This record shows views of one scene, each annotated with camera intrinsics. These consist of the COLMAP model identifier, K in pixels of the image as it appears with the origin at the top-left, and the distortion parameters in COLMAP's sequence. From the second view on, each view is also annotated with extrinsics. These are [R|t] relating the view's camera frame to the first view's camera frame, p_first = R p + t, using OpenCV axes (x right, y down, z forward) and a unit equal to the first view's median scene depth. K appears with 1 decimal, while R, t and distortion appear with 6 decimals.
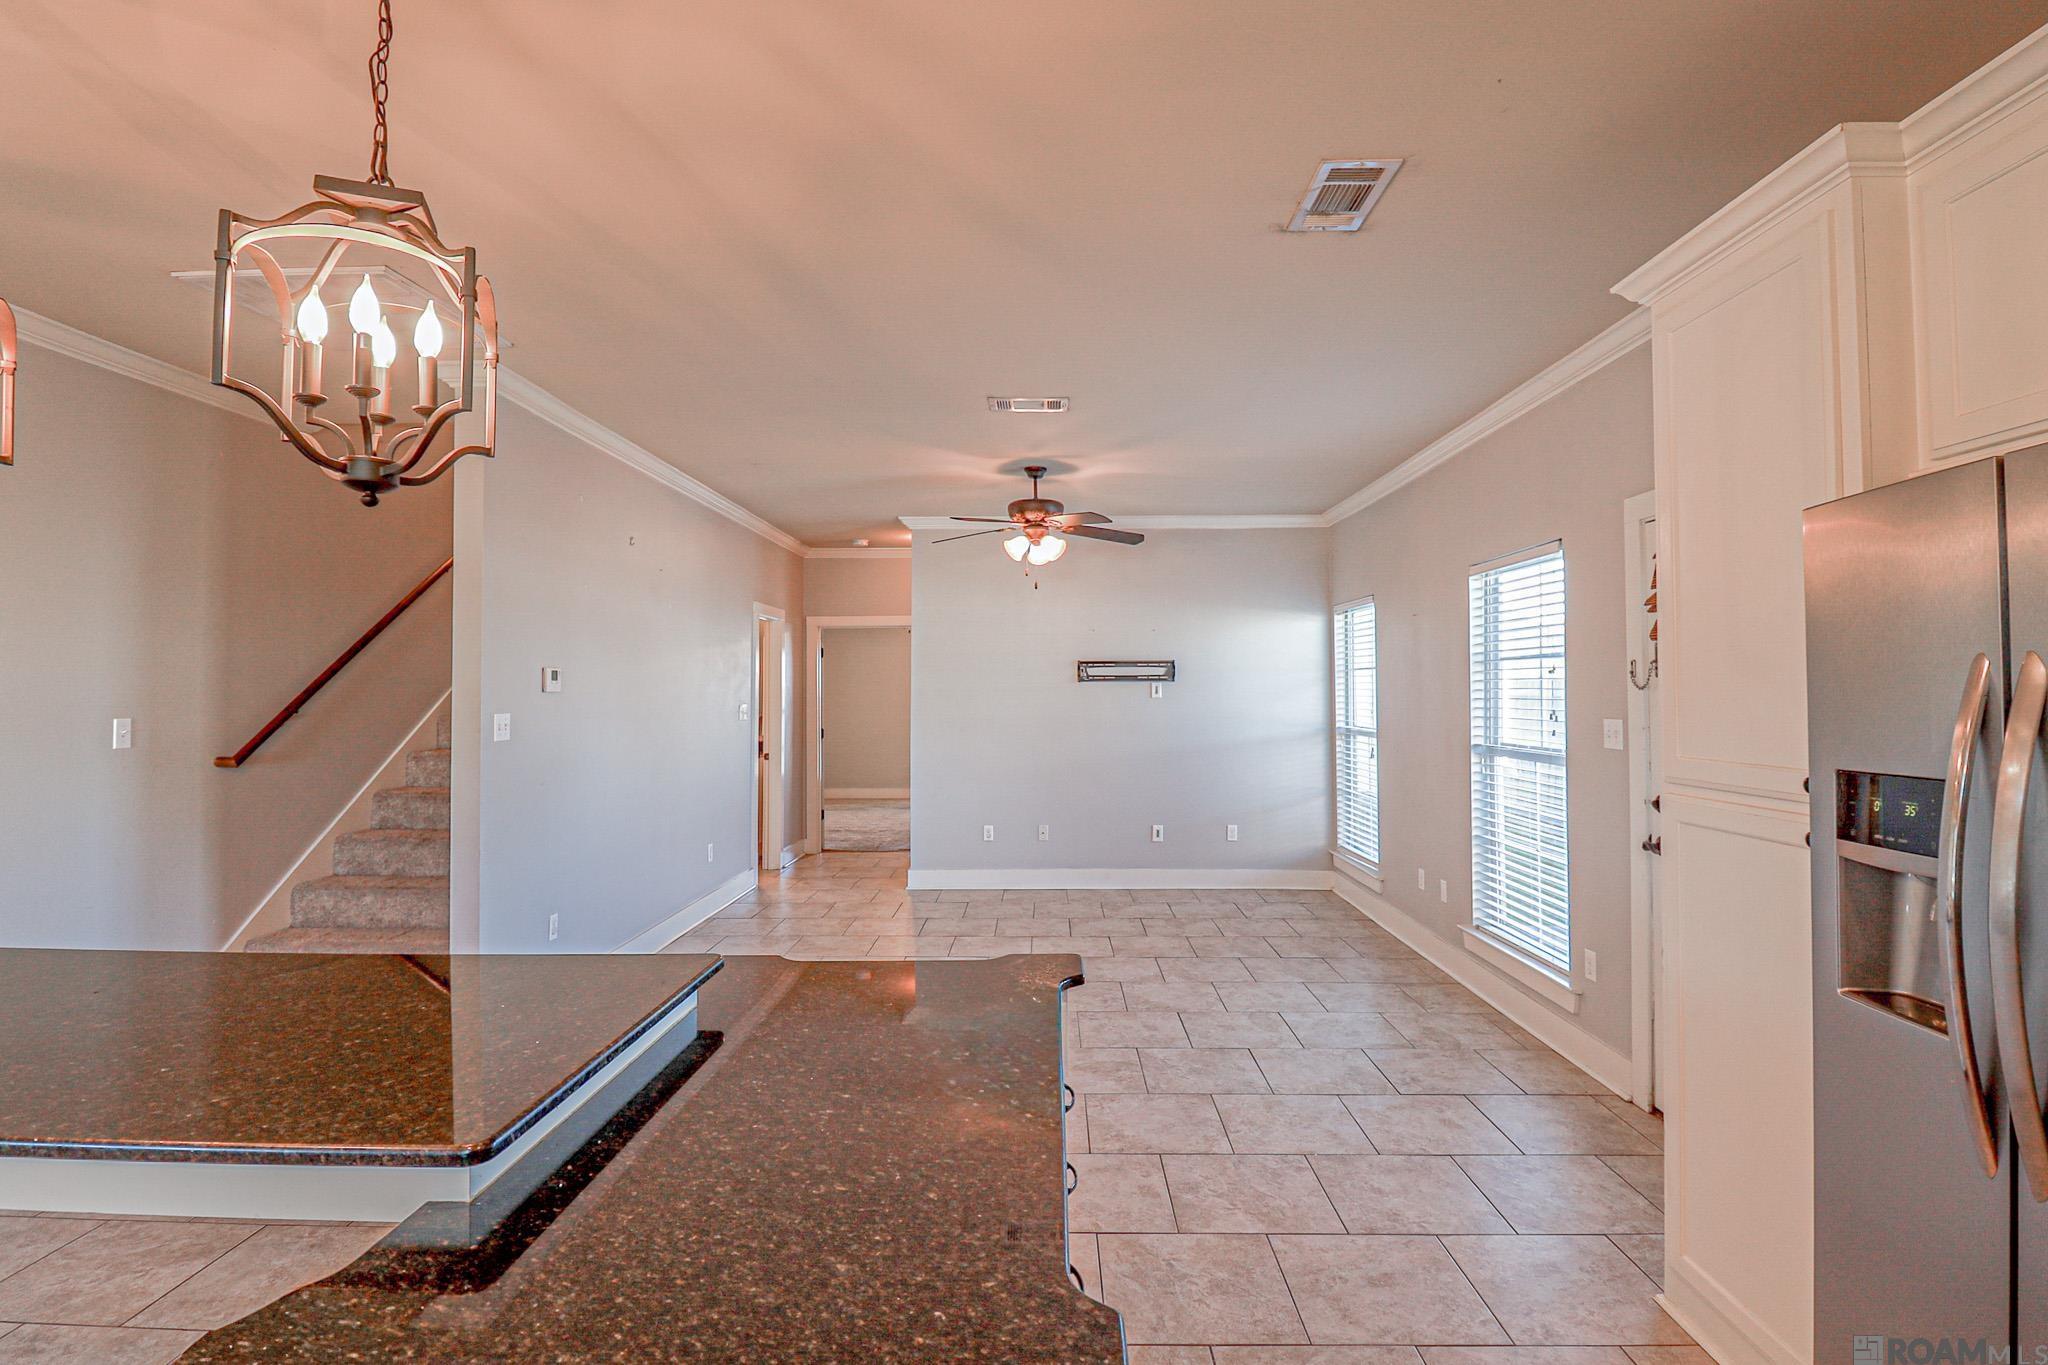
lens RADIAL K [[980.4, 0, 1036.4], [0, 980.4, 669.6], [0, 0, 1]] dist [-0.002389, -0.010246]
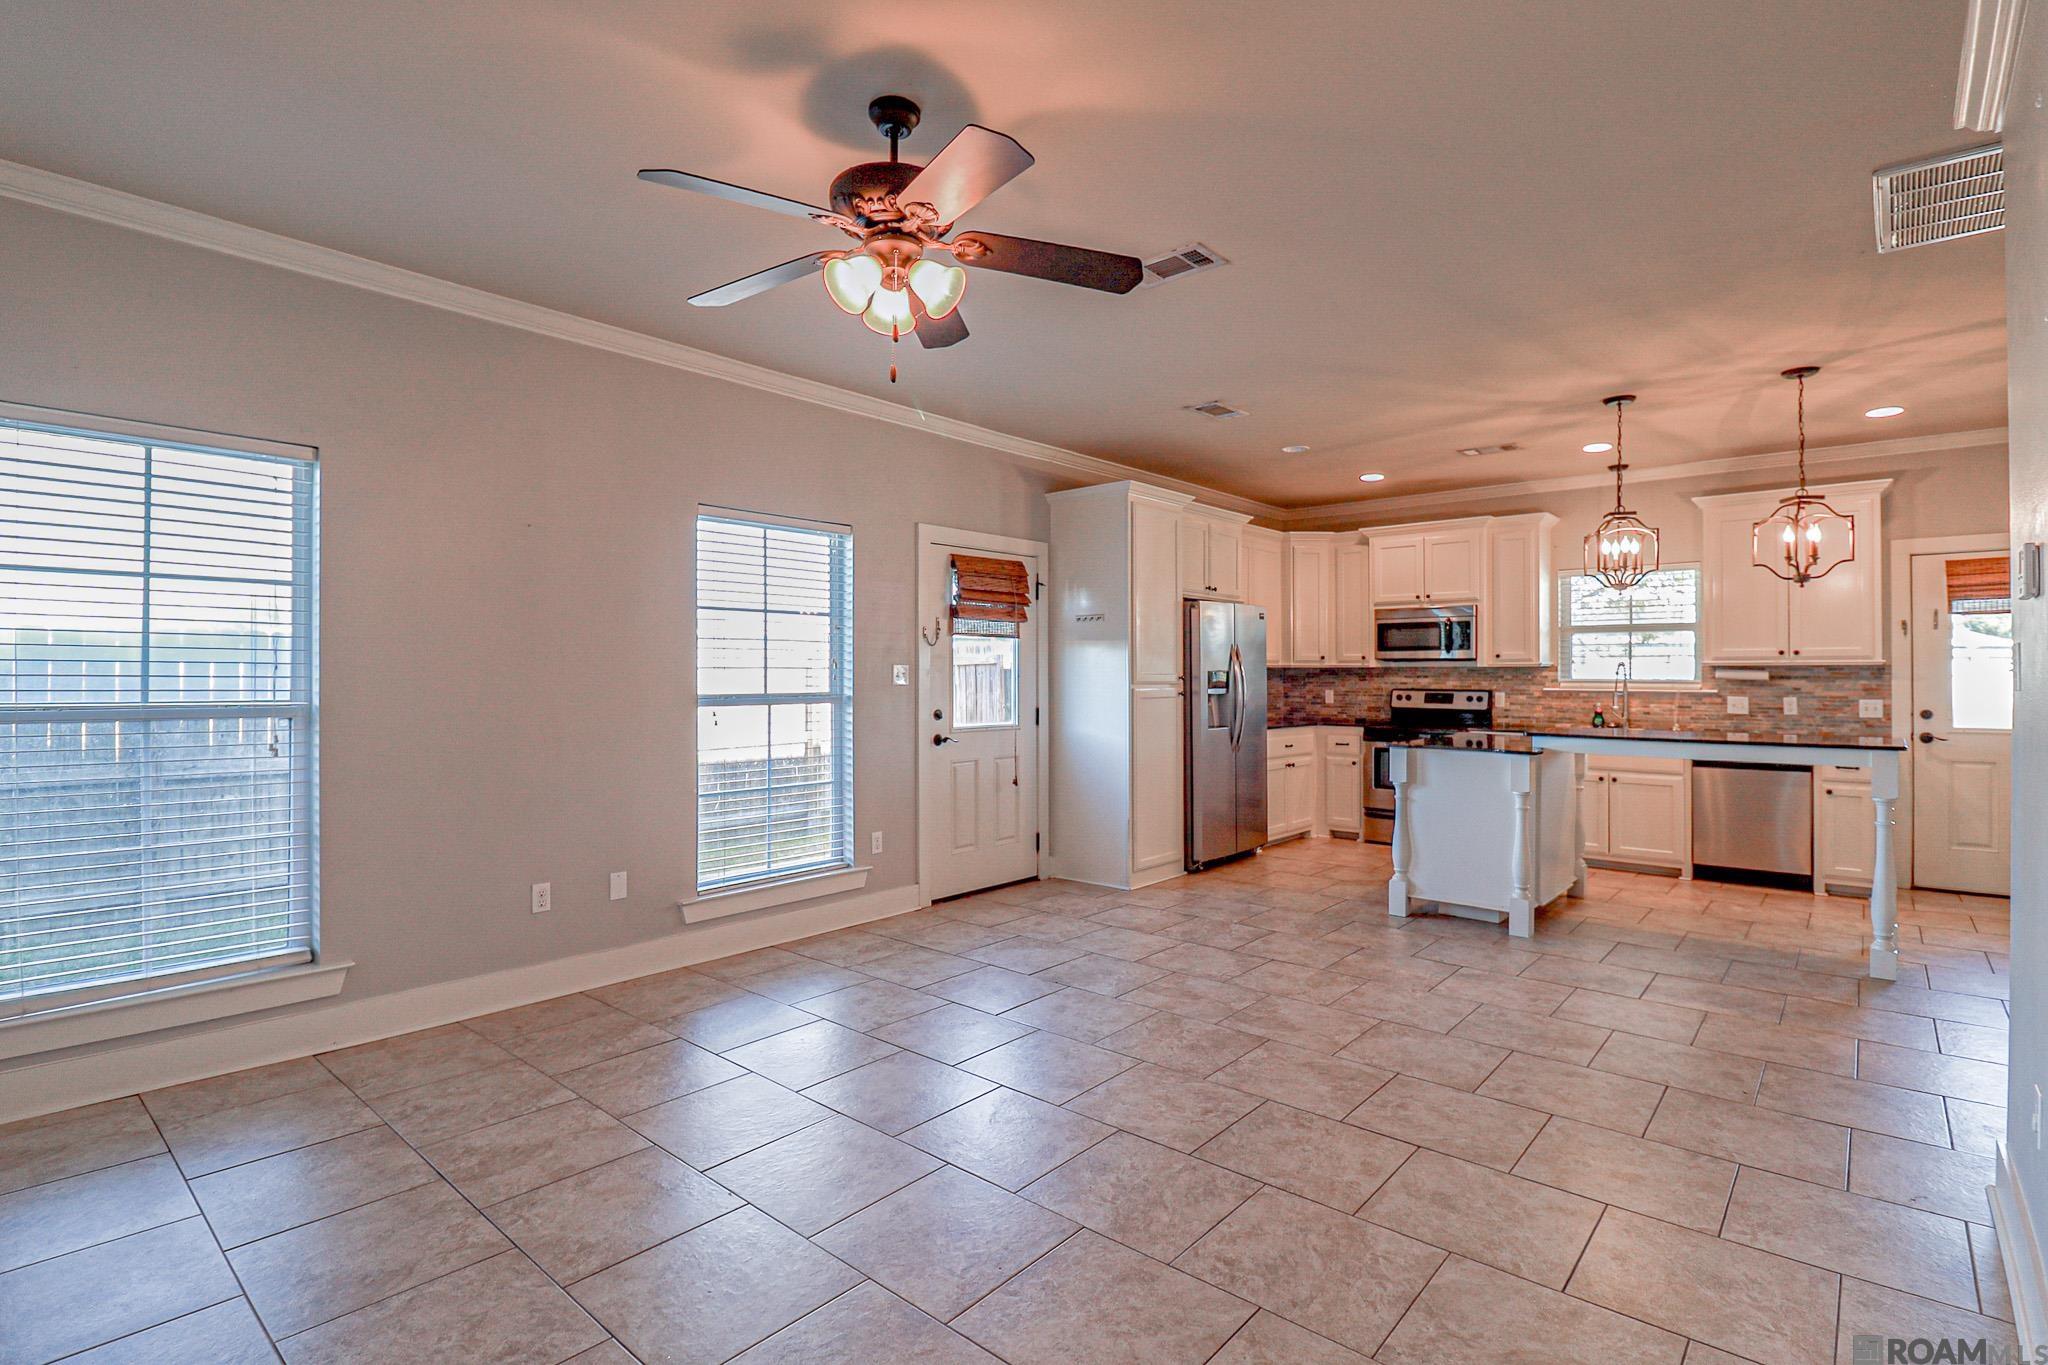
lens RADIAL K [[980.4, 0, 1026.2], [0, 980.4, 666.4], [0, 0, 1]] dist [-0.002389, -0.010246]
pose [[-0.765071, 0.009054, 0.643882, -0.377164], [-0.012957, 0.999482, -0.029449, 0.069326], [-0.643815, -0.030873, -0.764558, 1.479983]]
